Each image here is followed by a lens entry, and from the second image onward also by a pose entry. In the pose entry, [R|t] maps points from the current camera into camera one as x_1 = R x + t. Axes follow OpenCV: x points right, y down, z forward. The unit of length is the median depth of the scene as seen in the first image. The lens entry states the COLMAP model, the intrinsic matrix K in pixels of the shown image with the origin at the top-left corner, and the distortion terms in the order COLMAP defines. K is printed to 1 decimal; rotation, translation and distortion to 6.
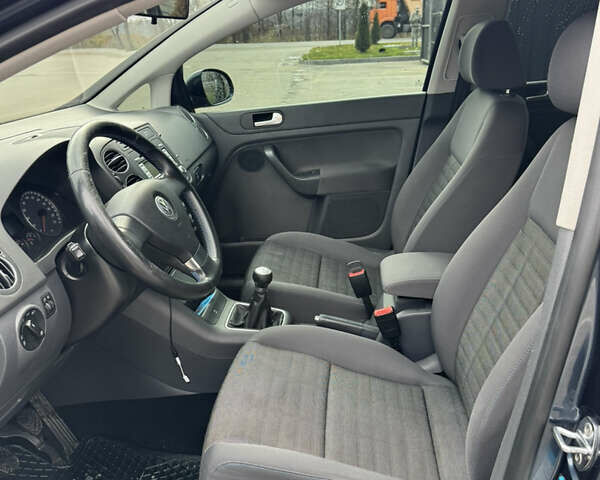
lens RADIAL K [[544.7, 0, 300.1], [0, 544.7, 260.0], [0, 0, 1]] dist [-0.006874, -0.003571]
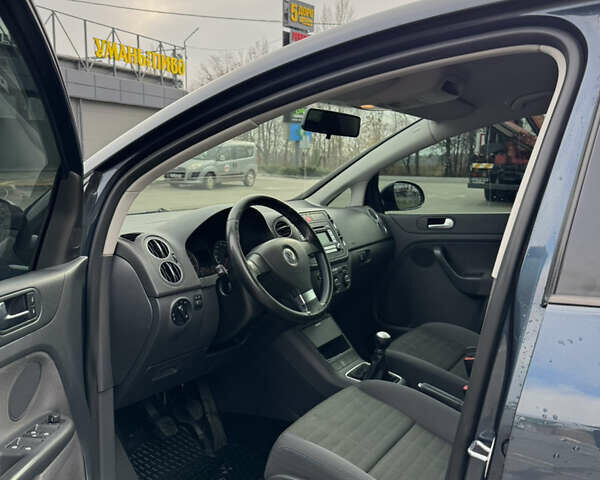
lens RADIAL K [[544.7, 0, 300.1], [0, 544.7, 260.0], [0, 0, 1]] dist [-0.006874, -0.003571]
pose [[0.860737, 0.114089, -0.496100, 0.325782], [-0.227069, 0.958284, -0.173587, 0.104225], [0.455600, 0.262062, 0.850736, -0.123624]]
